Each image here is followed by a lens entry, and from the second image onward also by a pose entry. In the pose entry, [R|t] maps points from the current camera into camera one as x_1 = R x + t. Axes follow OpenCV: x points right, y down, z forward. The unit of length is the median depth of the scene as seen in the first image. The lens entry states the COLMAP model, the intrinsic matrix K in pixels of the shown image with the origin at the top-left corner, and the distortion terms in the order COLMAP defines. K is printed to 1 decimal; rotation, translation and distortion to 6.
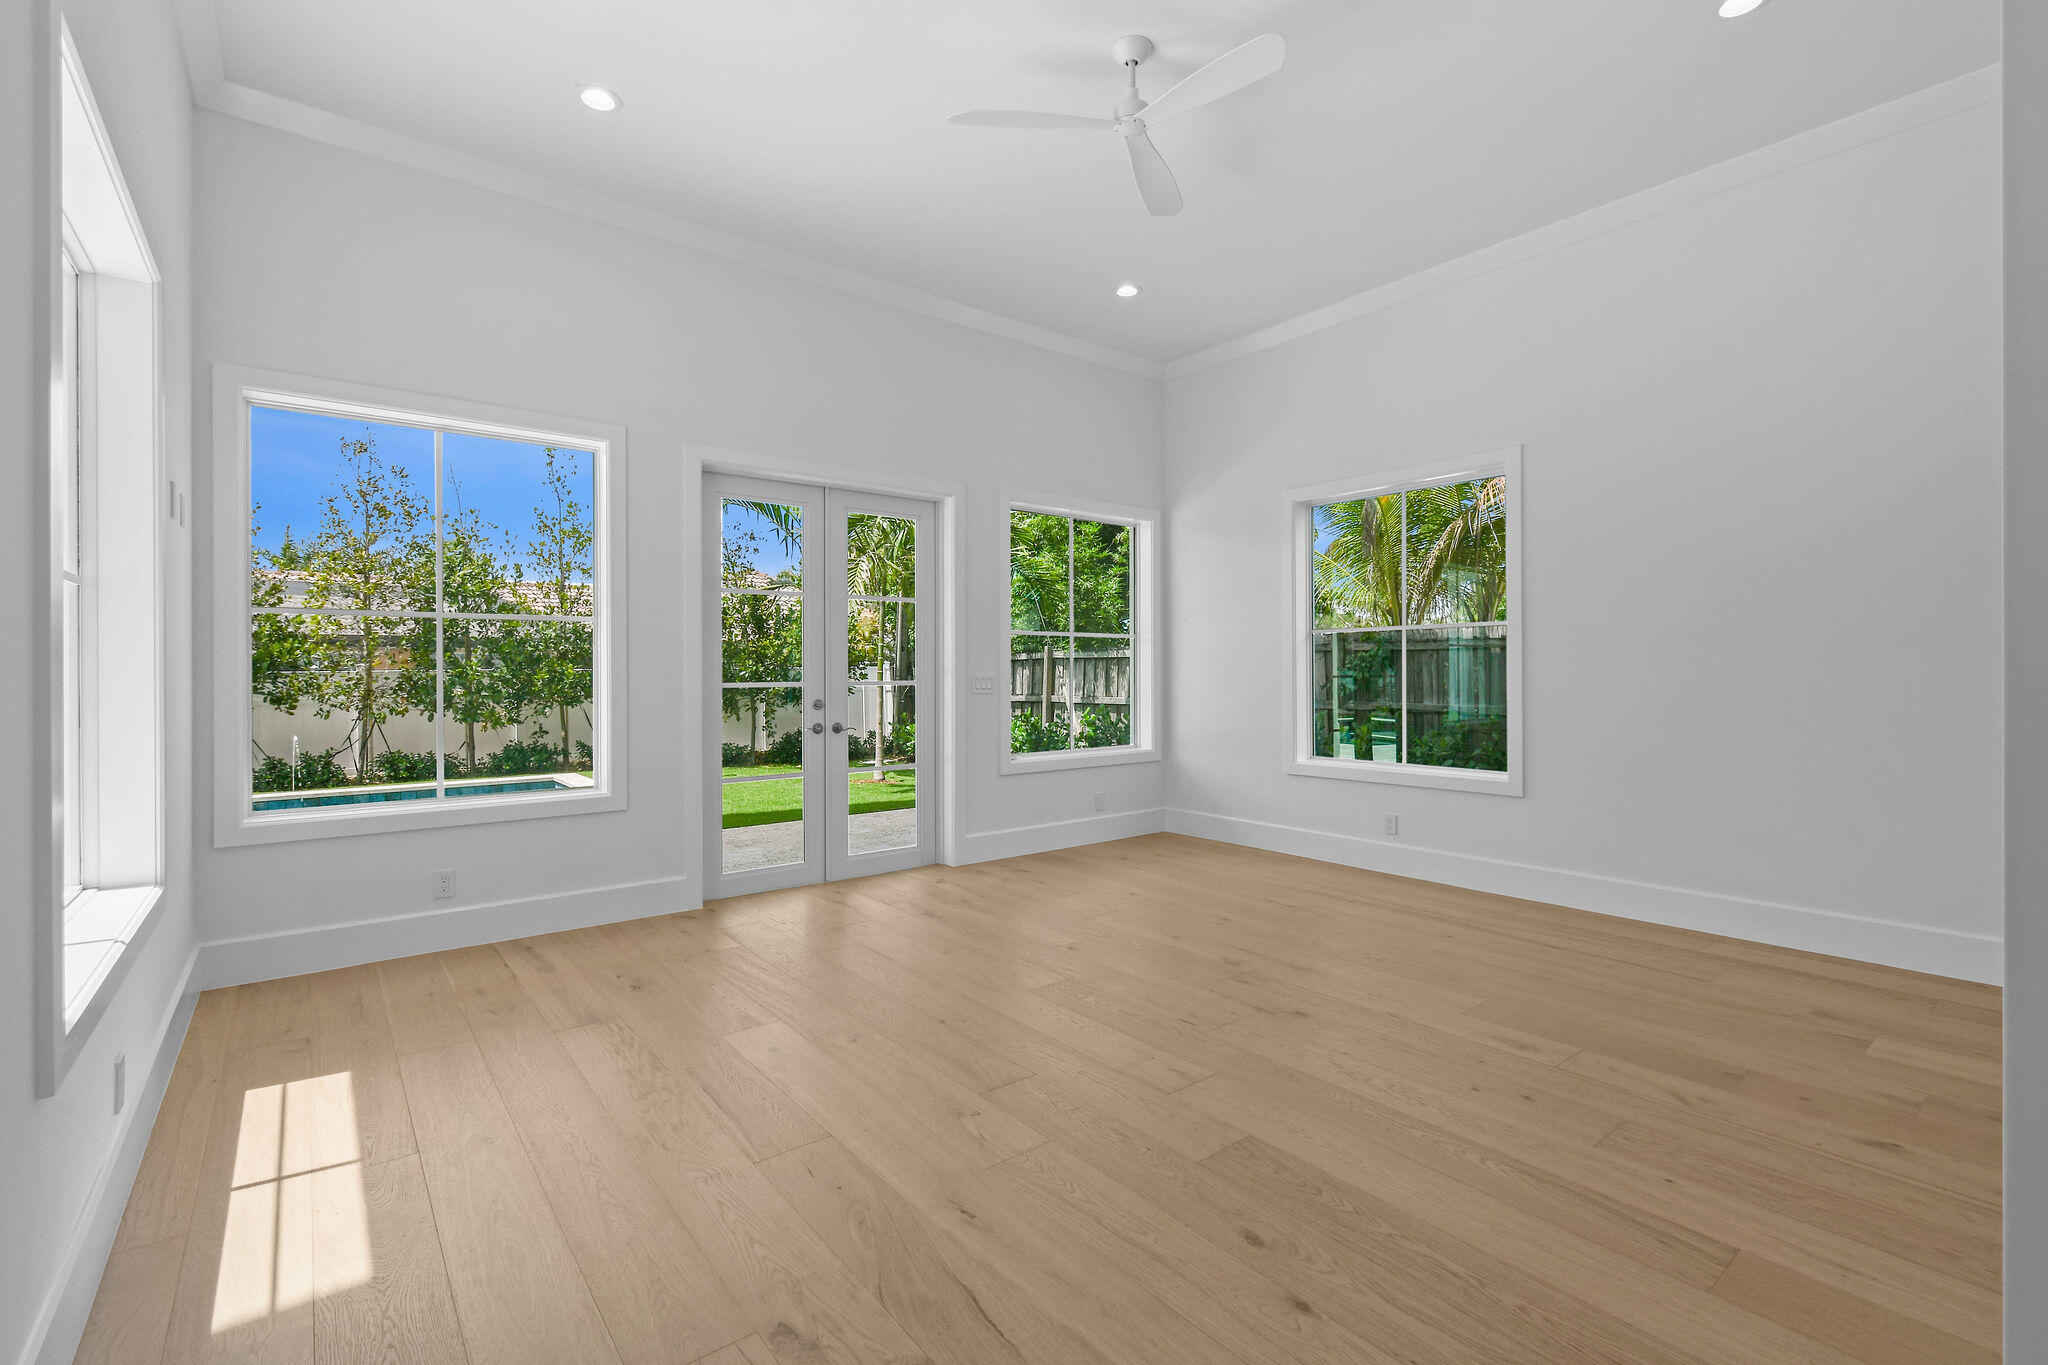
lens RADIAL K [[916.1, 0, 1038.1], [0, 916.1, 667.8], [0, 0, 1]] dist [0.004885, -0.000003]
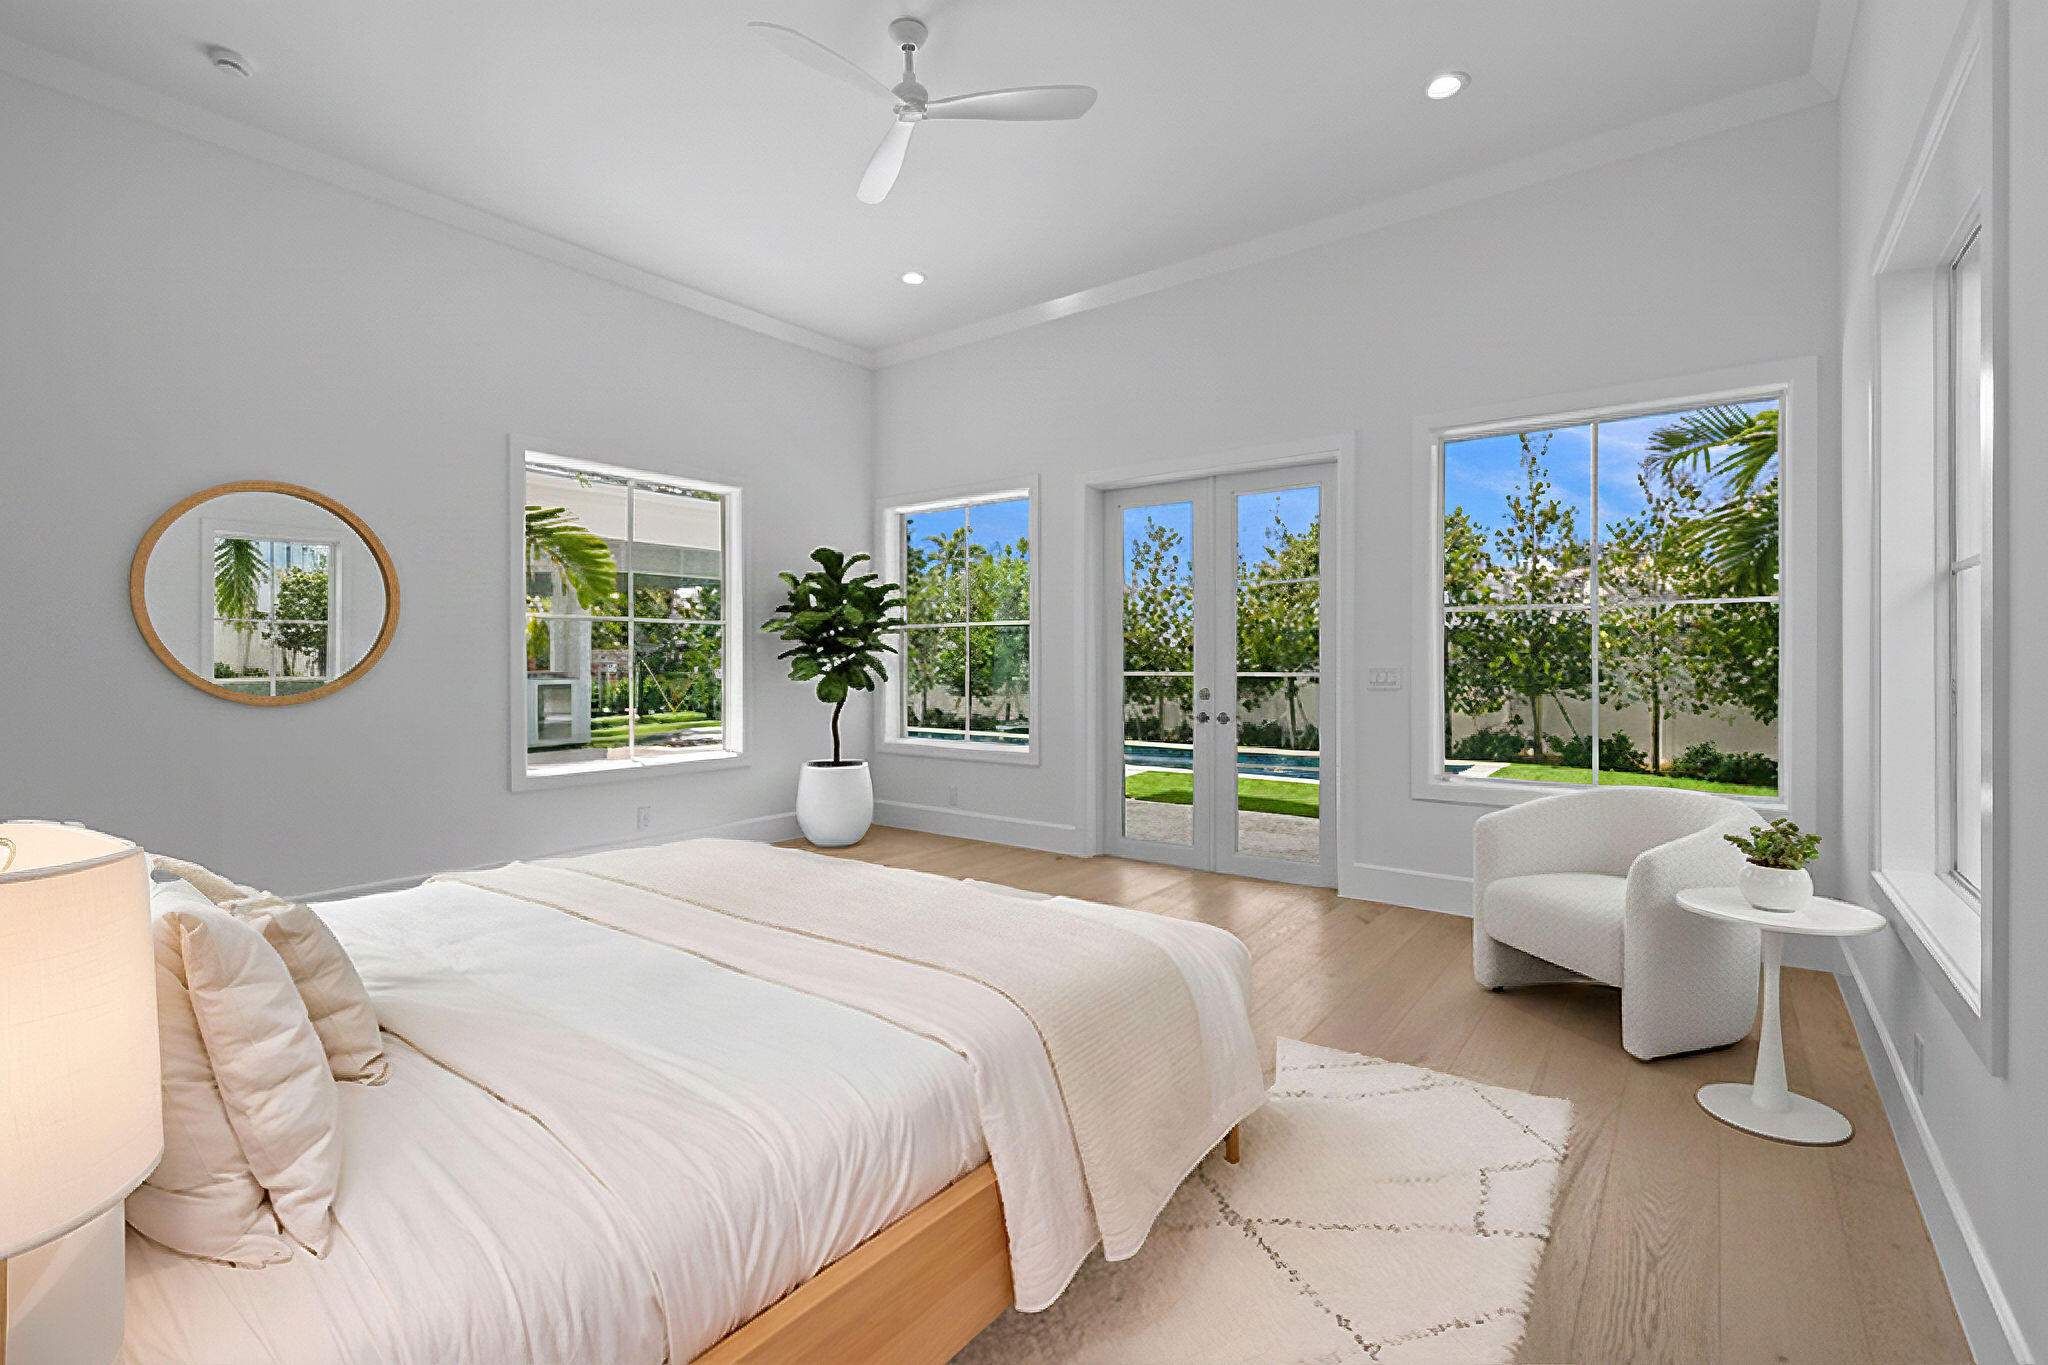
lens RADIAL K [[916.1, 0, 1034.0], [0, 916.1, 680.5], [0, 0, 1]] dist [0.004885, -0.000003]
pose [[0.241117, 0.021249, -0.970263, 0.734050], [0.001816, 0.999749, 0.022346, 0.001771], [0.970494, -0.007150, 0.241018, 0.594467]]
